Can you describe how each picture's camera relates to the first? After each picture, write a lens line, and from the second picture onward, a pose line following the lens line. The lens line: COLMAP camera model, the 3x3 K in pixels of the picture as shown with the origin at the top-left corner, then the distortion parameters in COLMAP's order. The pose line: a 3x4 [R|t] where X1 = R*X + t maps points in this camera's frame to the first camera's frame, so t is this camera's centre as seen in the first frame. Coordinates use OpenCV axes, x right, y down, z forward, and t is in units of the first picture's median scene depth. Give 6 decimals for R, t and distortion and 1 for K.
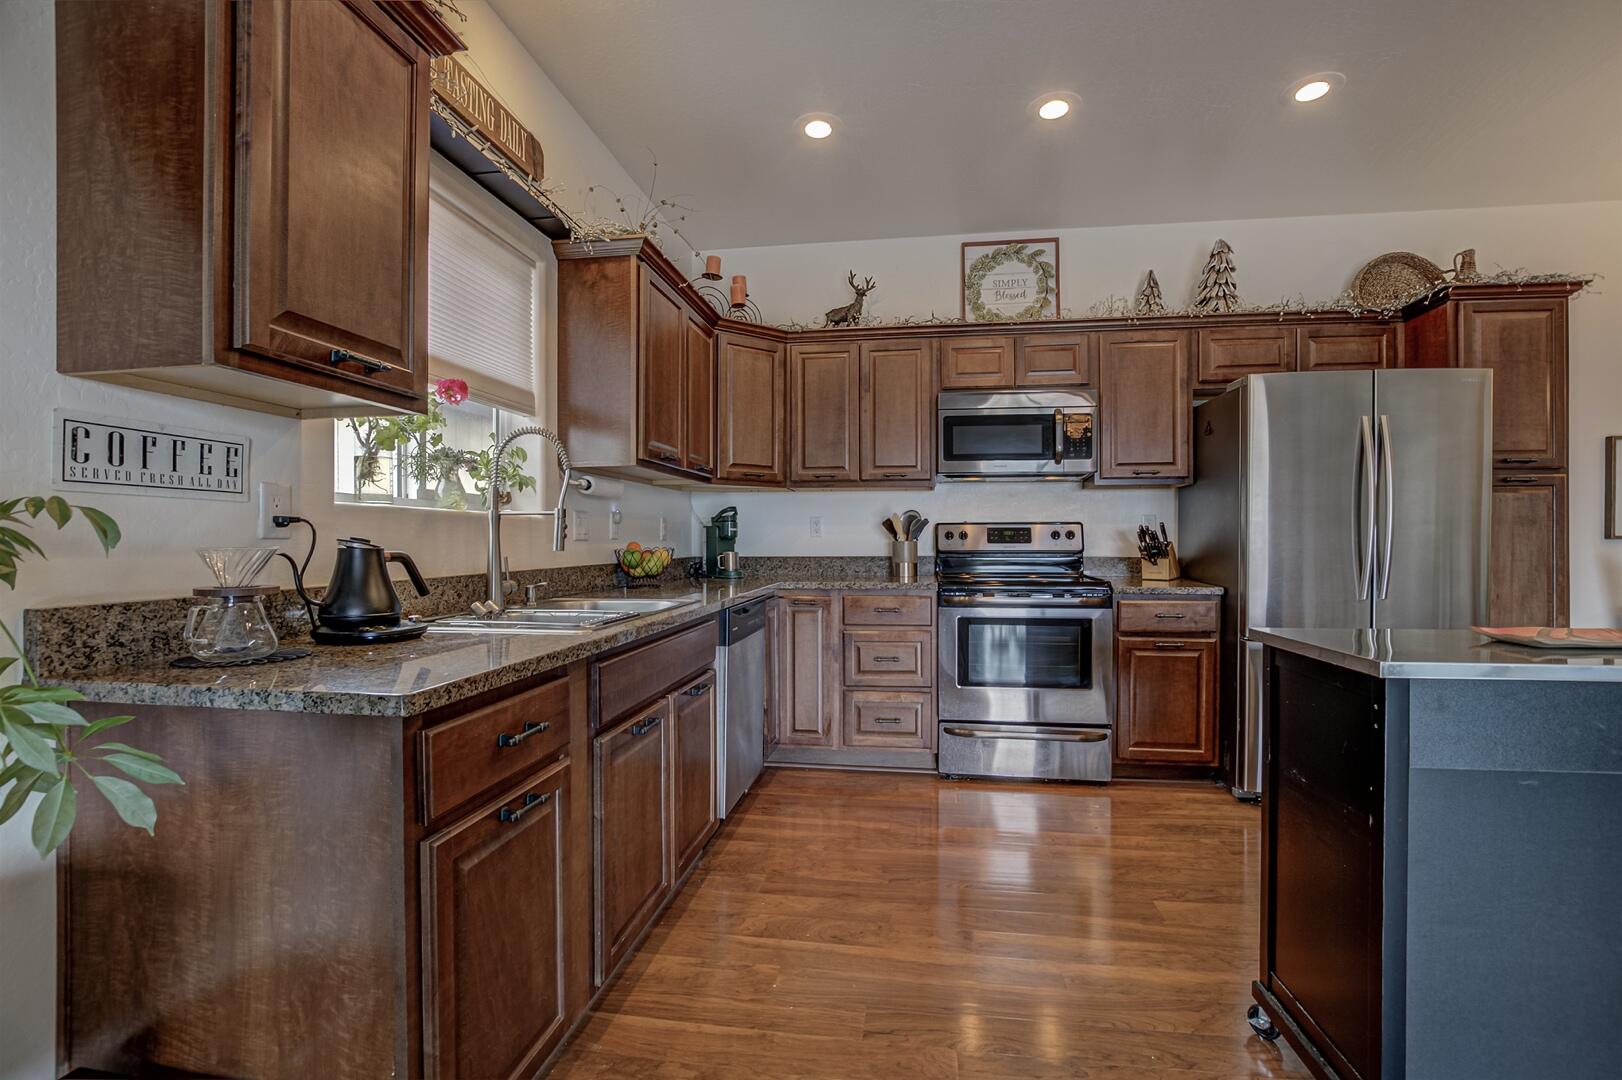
lens RADIAL K [[724.1, 0, 818.3], [0, 724.1, 542.0], [0, 0, 1]] dist [-0.031432, 0.006059]
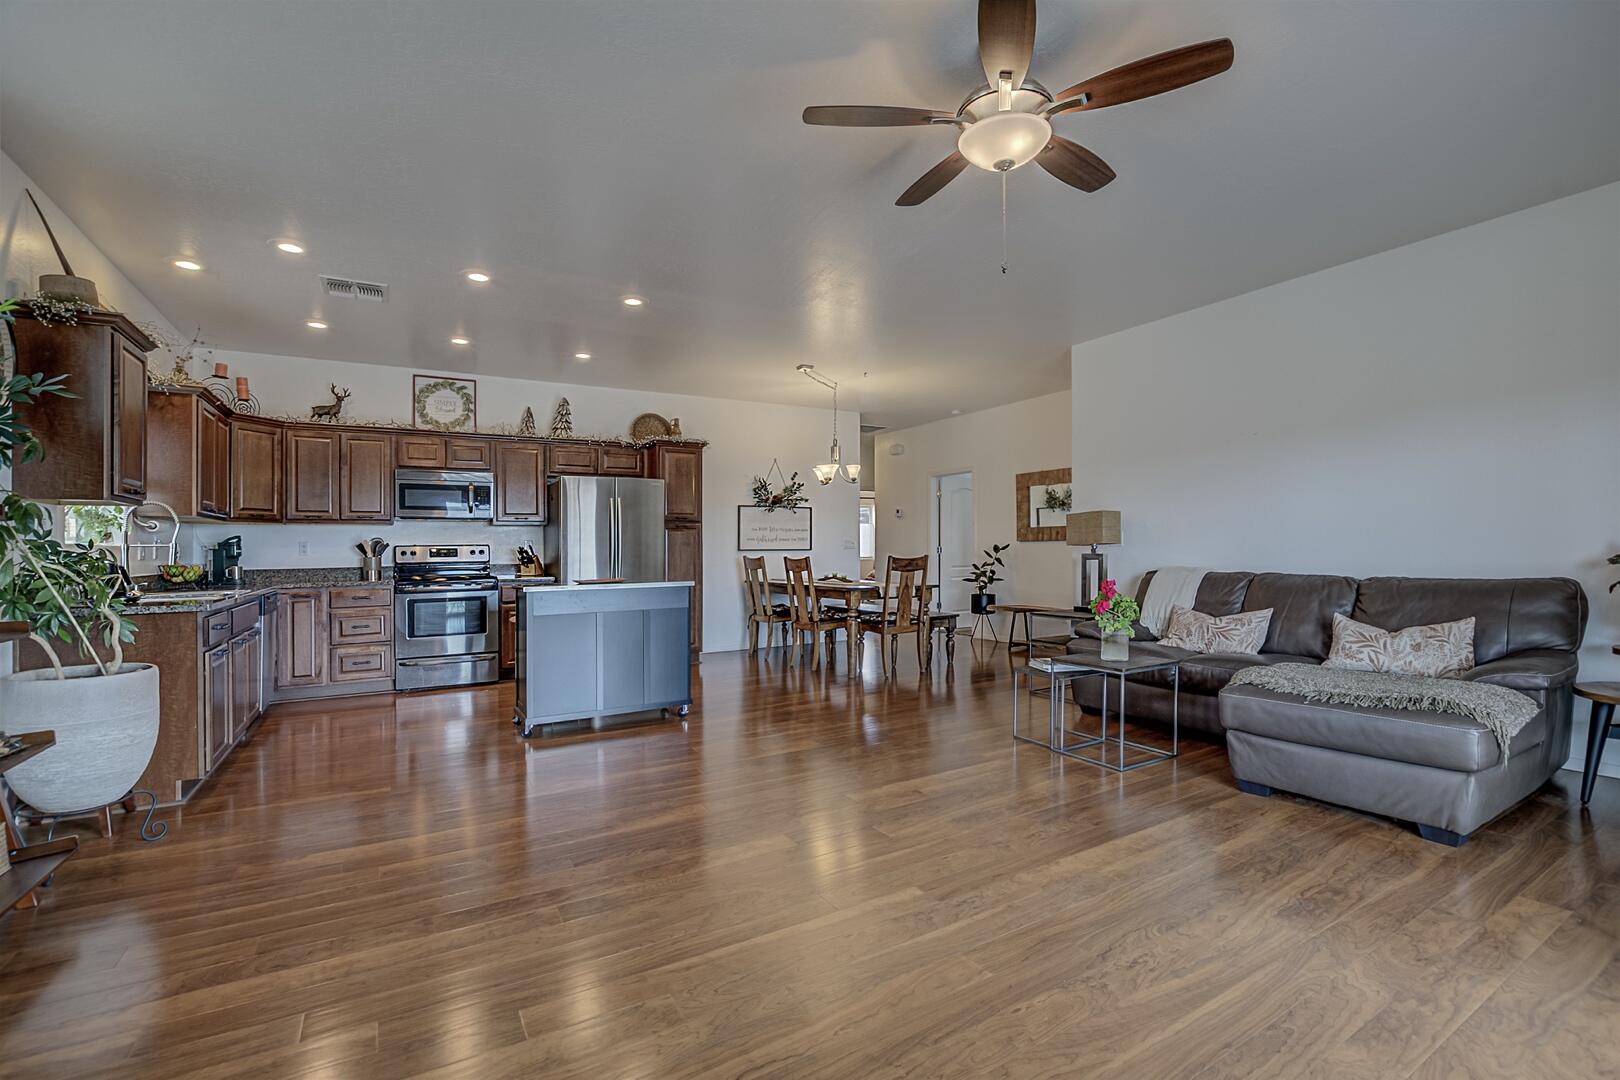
lens RADIAL K [[723.2, 0, 837.0], [0, 723.2, 534.8], [0, 0, 1]] dist [-0.031432, 0.006059]
pose [[0.761118, 0.003070, 0.648606, -0.141268], [0.016163, 0.999589, -0.023698, 0.003841], [-0.648411, 0.028520, 0.760756, -1.000666]]
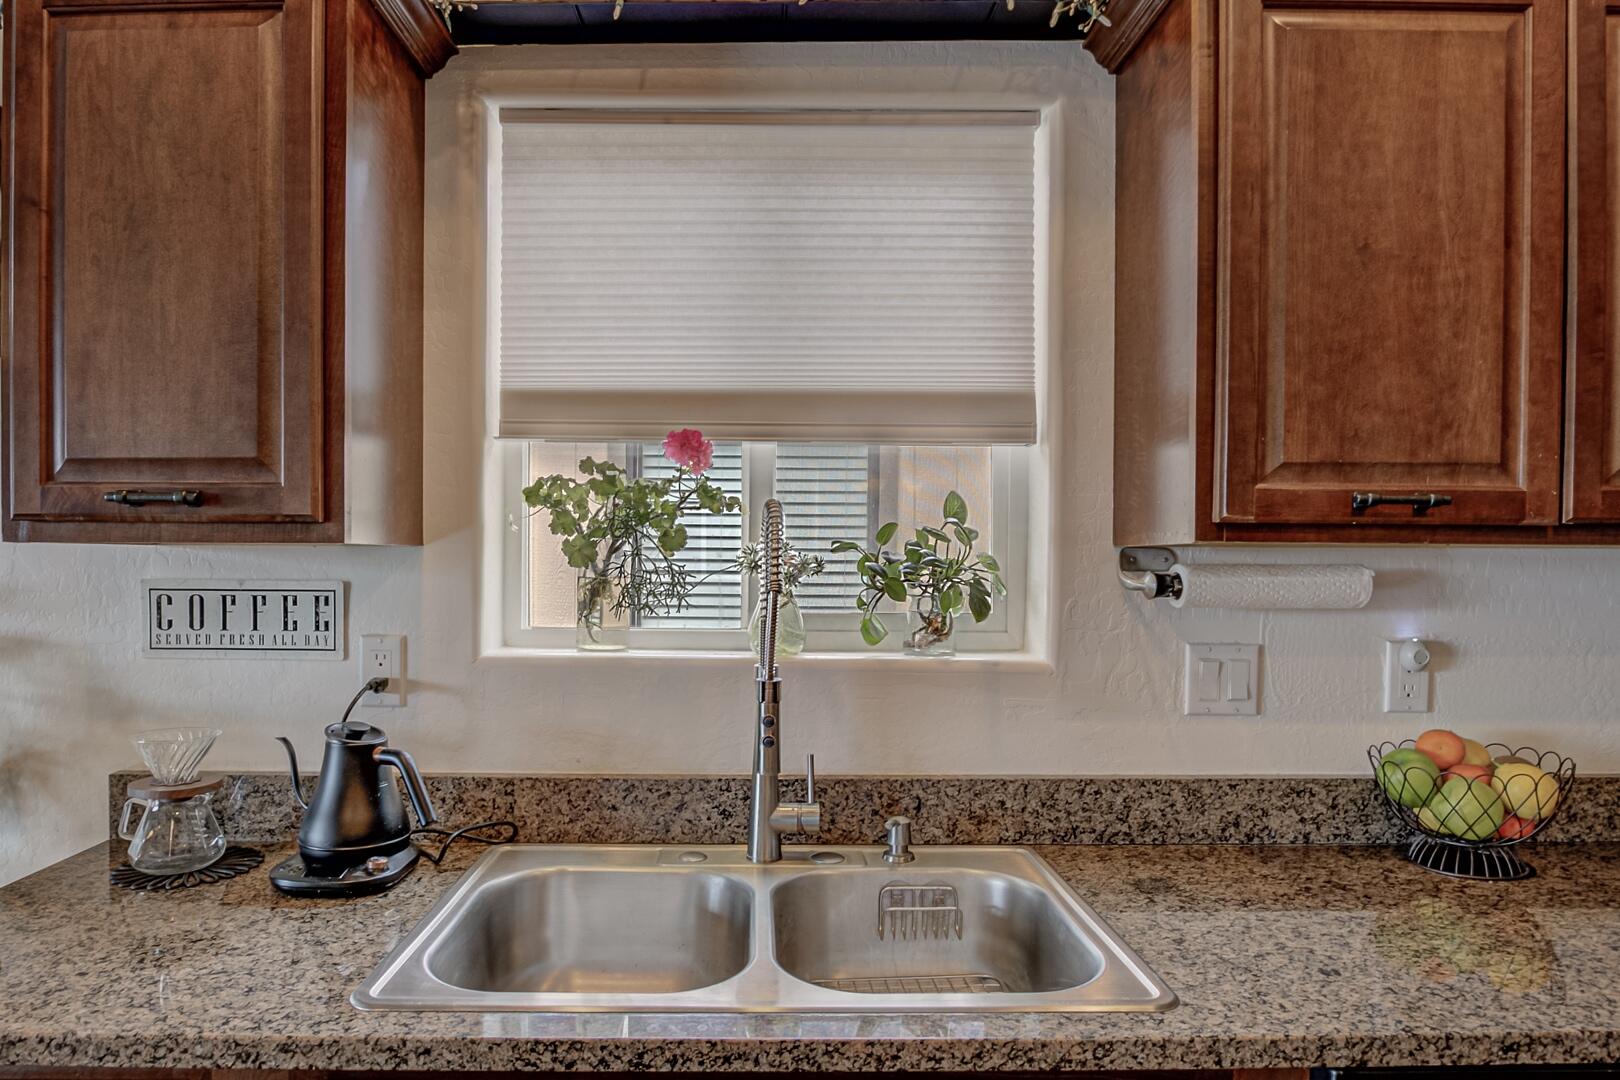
lens RADIAL K [[984.1, 0, 750.2], [0, 984.1, 555.5], [0, 0, 1]] dist [-0.015284, -0.000088]
pose [[0.140904, -0.000950, -0.990023, 0.154329], [-0.008813, 0.999959, -0.002214, -0.075140], [0.989984, 0.009037, 0.140890, 0.550463]]
